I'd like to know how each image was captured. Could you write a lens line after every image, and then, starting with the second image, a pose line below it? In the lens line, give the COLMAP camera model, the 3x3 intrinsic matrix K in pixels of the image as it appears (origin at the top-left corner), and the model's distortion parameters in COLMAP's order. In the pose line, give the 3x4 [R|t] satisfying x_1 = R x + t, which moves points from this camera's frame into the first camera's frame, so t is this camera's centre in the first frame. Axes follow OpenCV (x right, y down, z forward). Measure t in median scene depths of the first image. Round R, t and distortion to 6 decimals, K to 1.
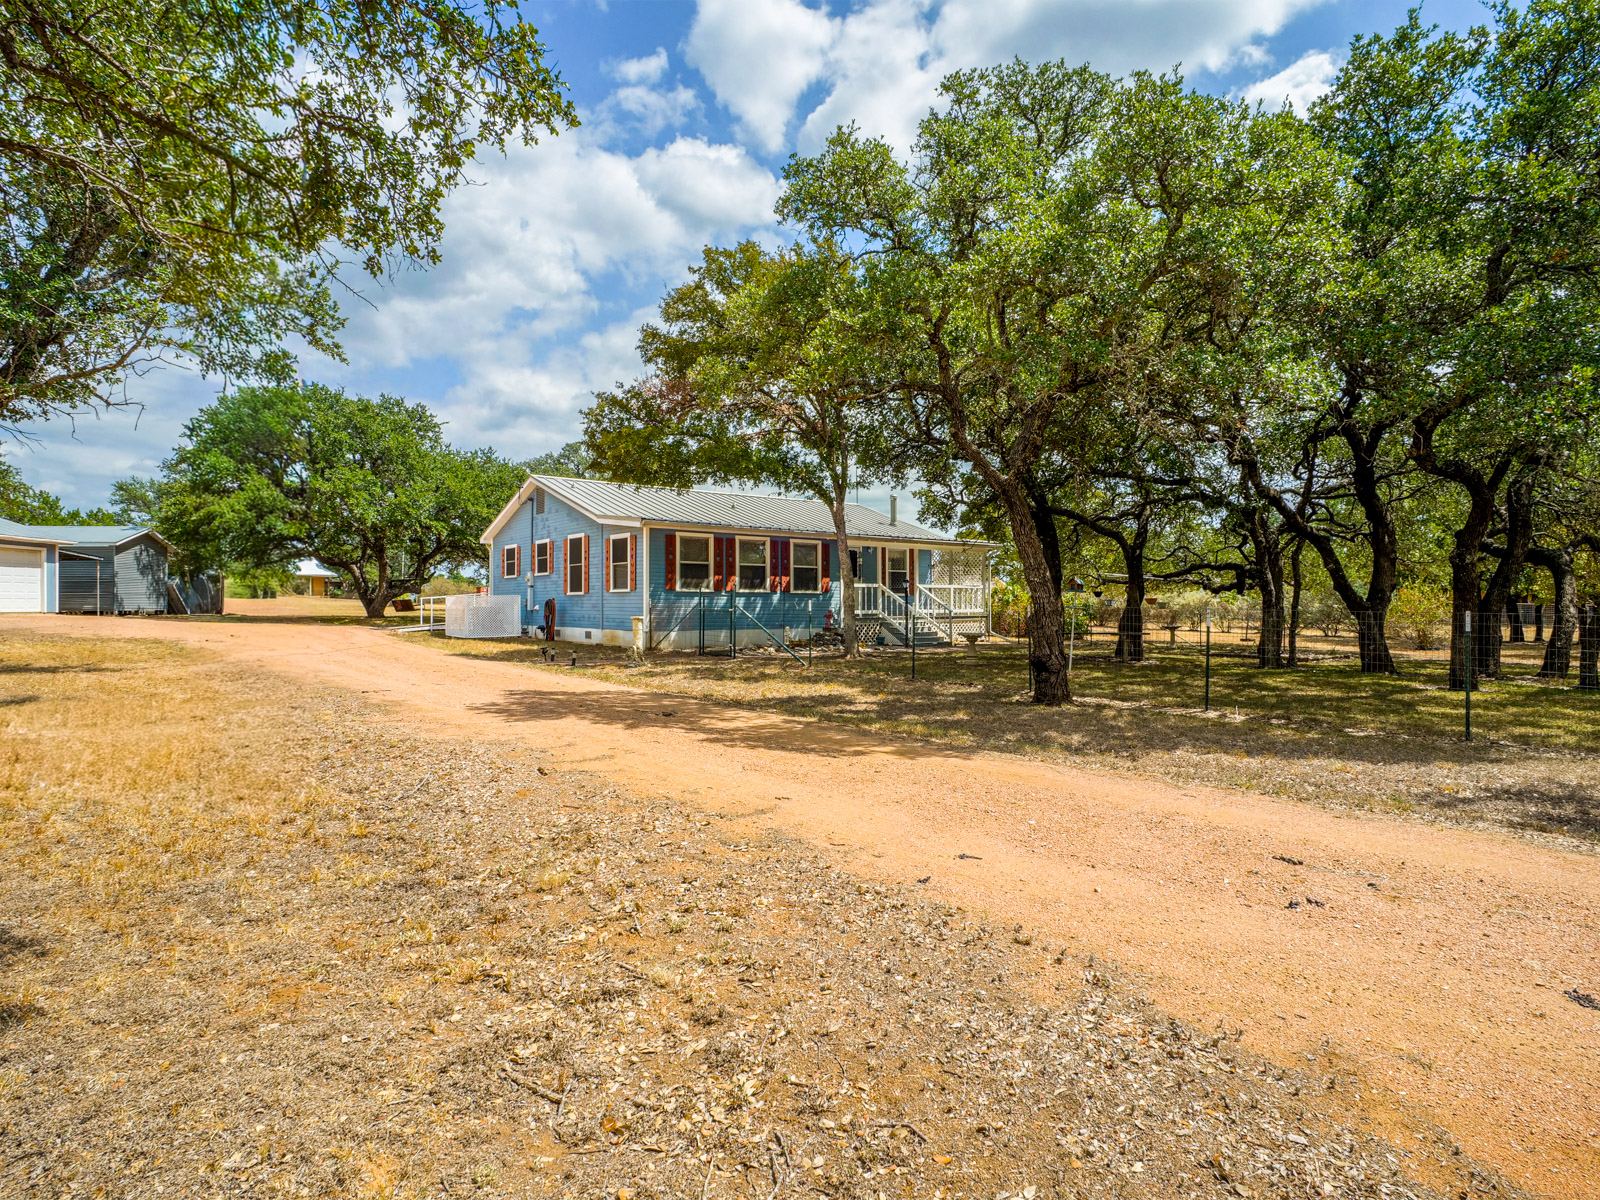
lens RADIAL K [[882.1, 0, 797.2], [0, 882.1, 600.6], [0, 0, 1]] dist [-0.012494, 0.002018]
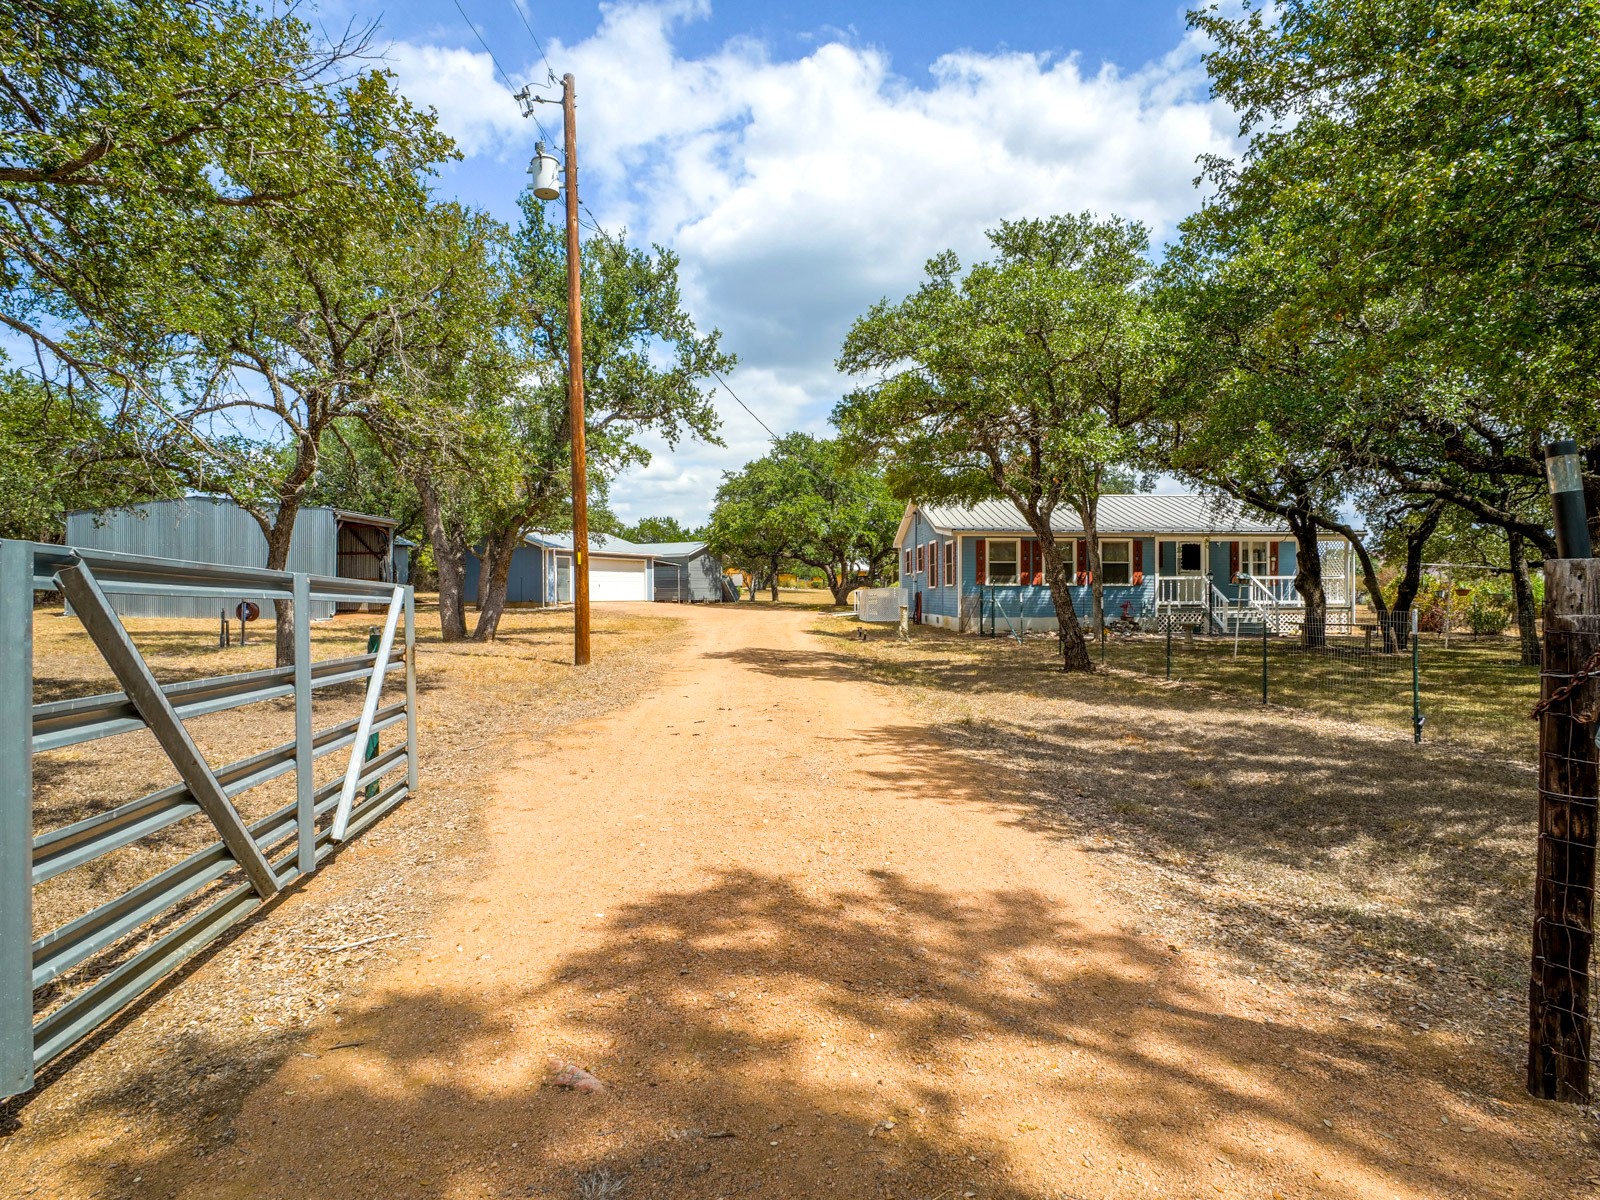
lens RADIAL K [[882.1, 0, 796.6], [0, 882.1, 602.4], [0, 0, 1]] dist [-0.012494, 0.002018]
pose [[0.817183, 0.003597, -0.576368, 0.321703], [0.004926, 0.999900, 0.013225, -0.003985], [0.576358, -0.013646, 0.817084, -0.154951]]
